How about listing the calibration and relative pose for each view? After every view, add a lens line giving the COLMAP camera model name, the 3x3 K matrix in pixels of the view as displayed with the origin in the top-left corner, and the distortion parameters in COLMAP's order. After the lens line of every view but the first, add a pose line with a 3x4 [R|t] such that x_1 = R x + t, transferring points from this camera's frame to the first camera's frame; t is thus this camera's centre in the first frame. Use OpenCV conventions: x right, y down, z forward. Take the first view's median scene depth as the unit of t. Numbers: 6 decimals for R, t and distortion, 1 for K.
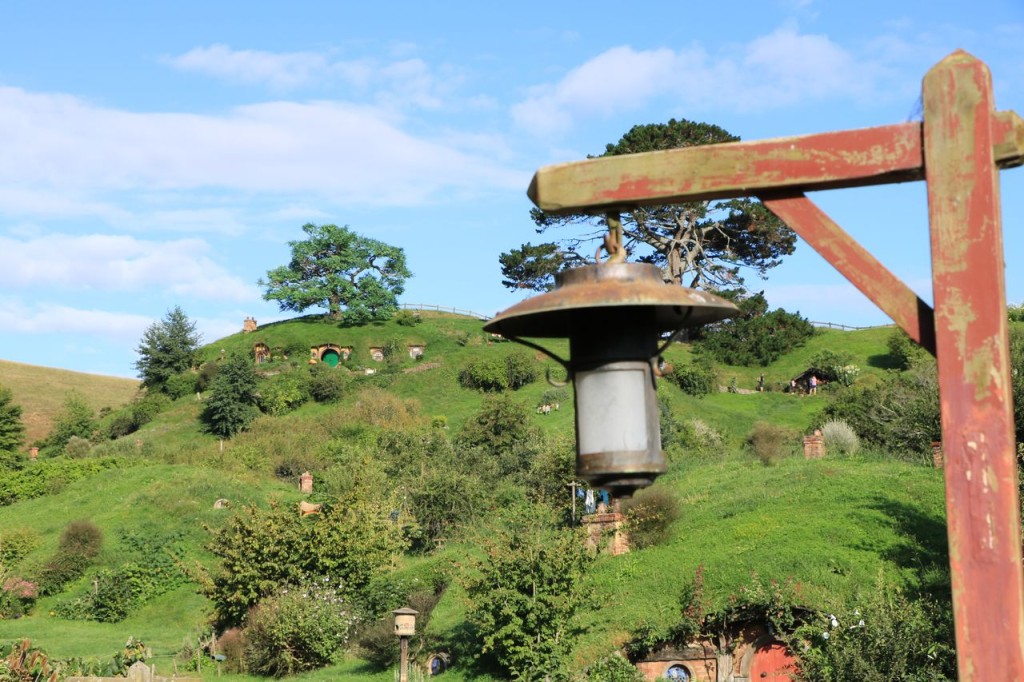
lens RADIAL K [[1638.5, 0, 512.0], [0, 1638.5, 341.0], [0, 0, 1]] dist [0.049551, 0.037302]
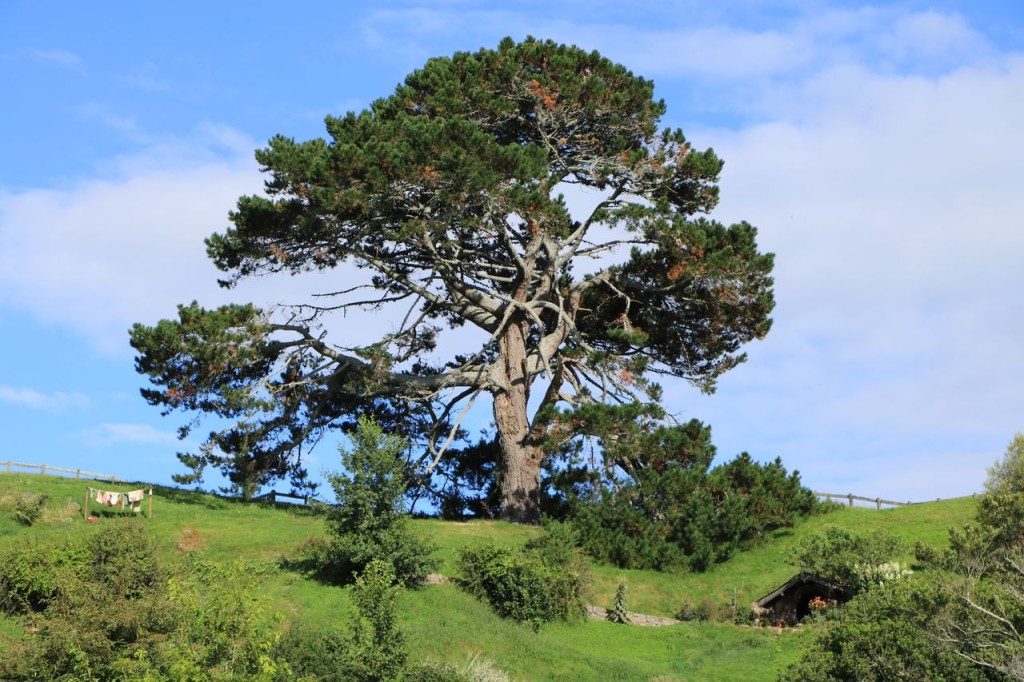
lens RADIAL K [[2347.1, 0, 512.0], [0, 2347.1, 341.0], [0, 0, 1]] dist [0.395813, 0.230190]
pose [[0.999253, 0.016915, 0.034755, 0.076950], [-0.012336, 0.991699, -0.127990, 0.034679], [-0.036631, 0.127465, 0.991166, 0.346692]]
